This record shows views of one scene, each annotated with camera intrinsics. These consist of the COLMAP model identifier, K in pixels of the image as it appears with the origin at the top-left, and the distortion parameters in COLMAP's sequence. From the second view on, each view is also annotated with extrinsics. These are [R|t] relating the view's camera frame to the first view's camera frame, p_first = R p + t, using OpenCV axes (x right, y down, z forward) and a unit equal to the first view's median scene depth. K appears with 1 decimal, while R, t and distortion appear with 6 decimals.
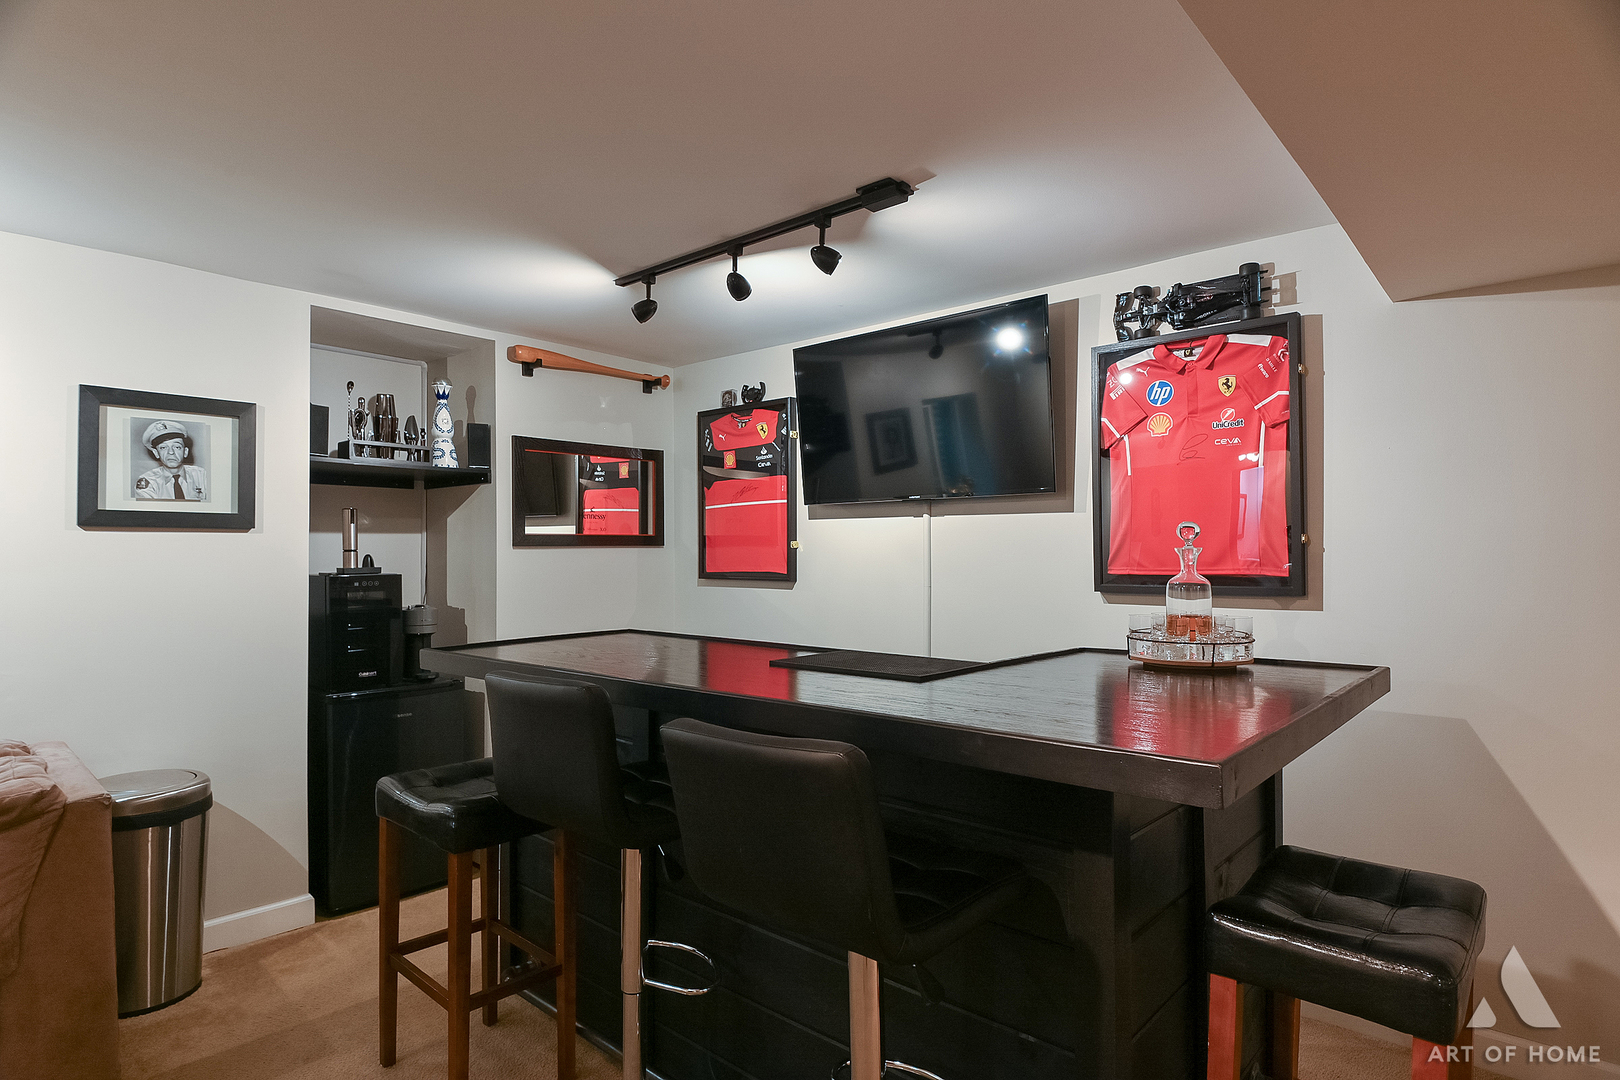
lens RADIAL K [[884.2, 0, 808.3], [0, 884.2, 544.3], [0, 0, 1]] dist [0.003192, -0.004326]
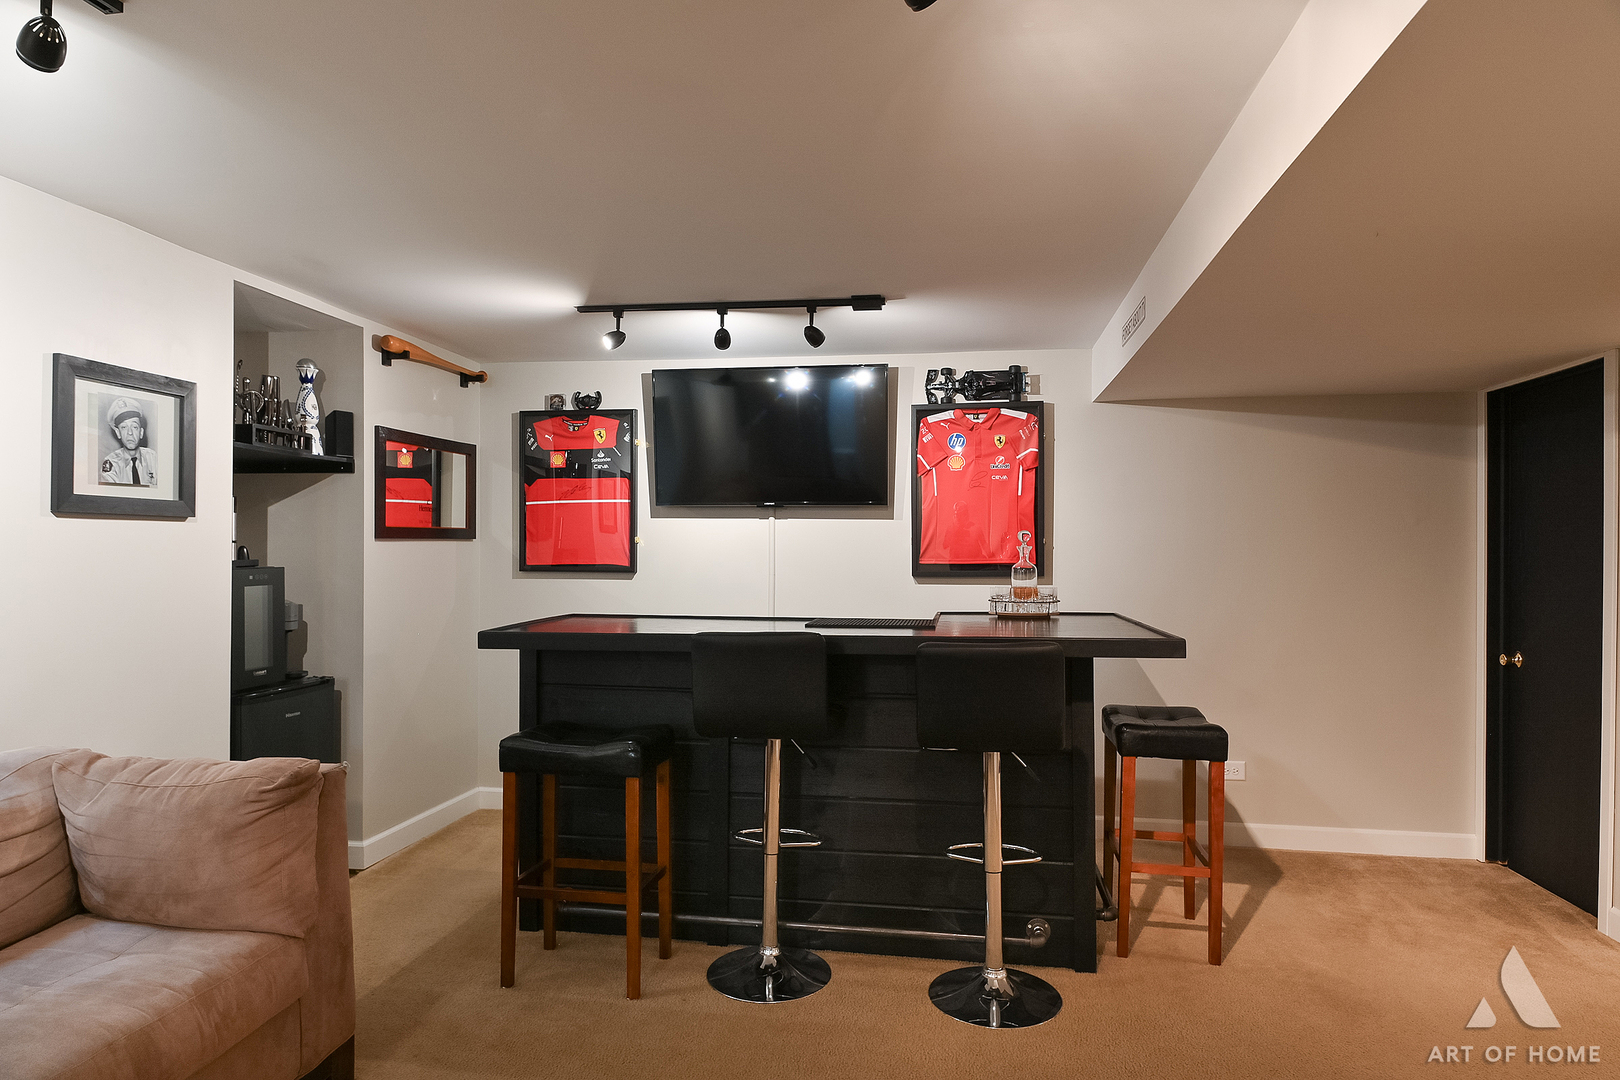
lens RADIAL K [[1011.8, 0, 809.3], [0, 1011.8, 542.4], [0, 0, 1]] dist [0.024174, -0.019258]
pose [[0.831565, 0.009666, 0.555343, -0.717271], [-0.012595, 0.999920, 0.001455, -0.001405], [-0.555284, -0.008205, 0.831620, -0.262216]]
